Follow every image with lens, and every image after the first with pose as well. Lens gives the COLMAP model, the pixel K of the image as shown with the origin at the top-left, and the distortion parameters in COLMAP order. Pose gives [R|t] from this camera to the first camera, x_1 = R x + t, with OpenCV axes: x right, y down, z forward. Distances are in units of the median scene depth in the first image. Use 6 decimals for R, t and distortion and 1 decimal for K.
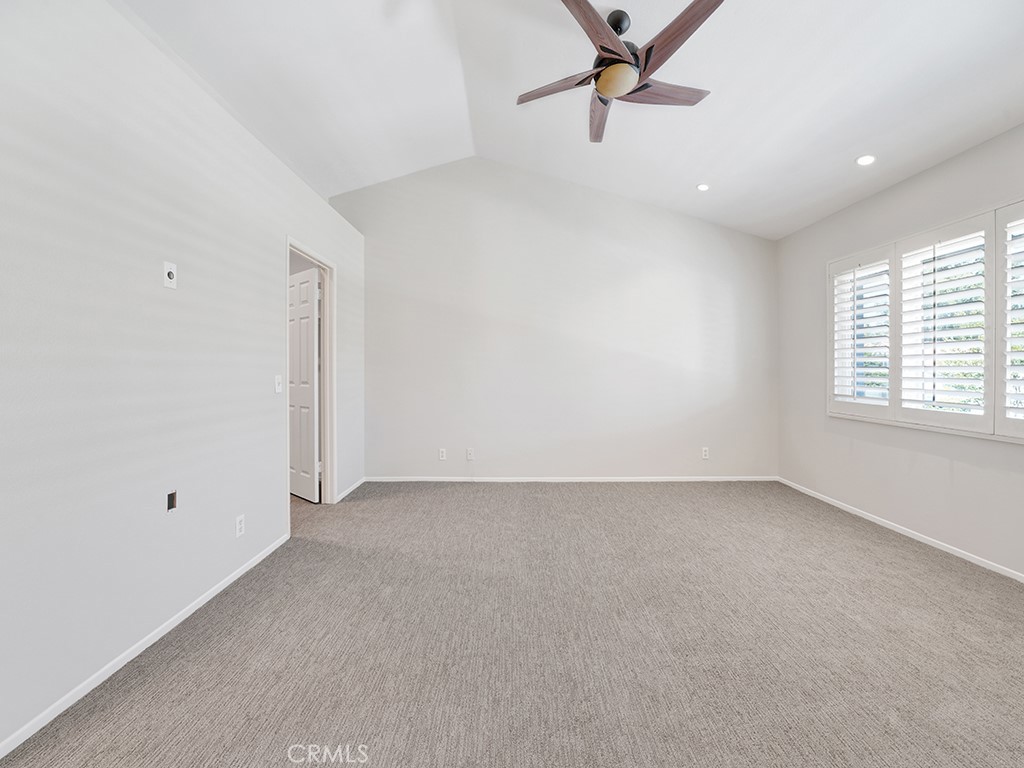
lens RADIAL K [[371.1, 0, 510.9], [0, 371.1, 379.3], [0, 0, 1]] dist [-0.018150, 0.000973]
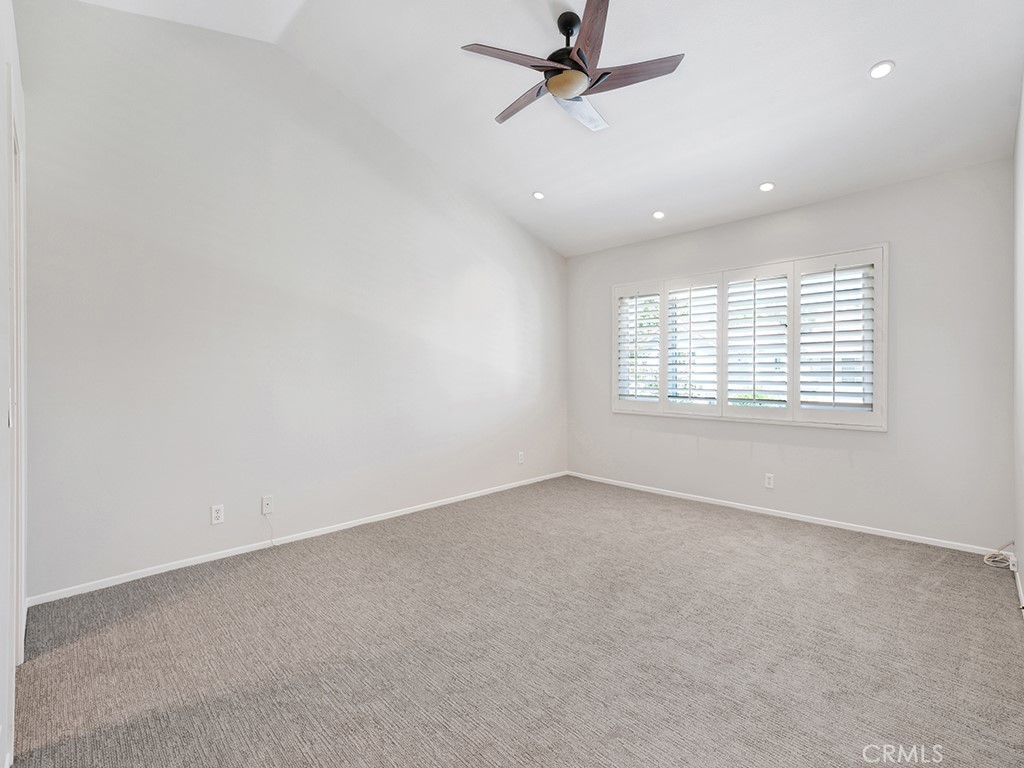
lens RADIAL K [[478.3, 0, 510.4], [0, 478.3, 381.3], [0, 0, 1]] dist [0.018349, 0.000276]
pose [[0.697700, -0.008342, 0.716341, -0.551834], [0.016845, 0.999847, -0.004763, -0.001376], [-0.716192, 0.015390, 0.697734, 0.150586]]
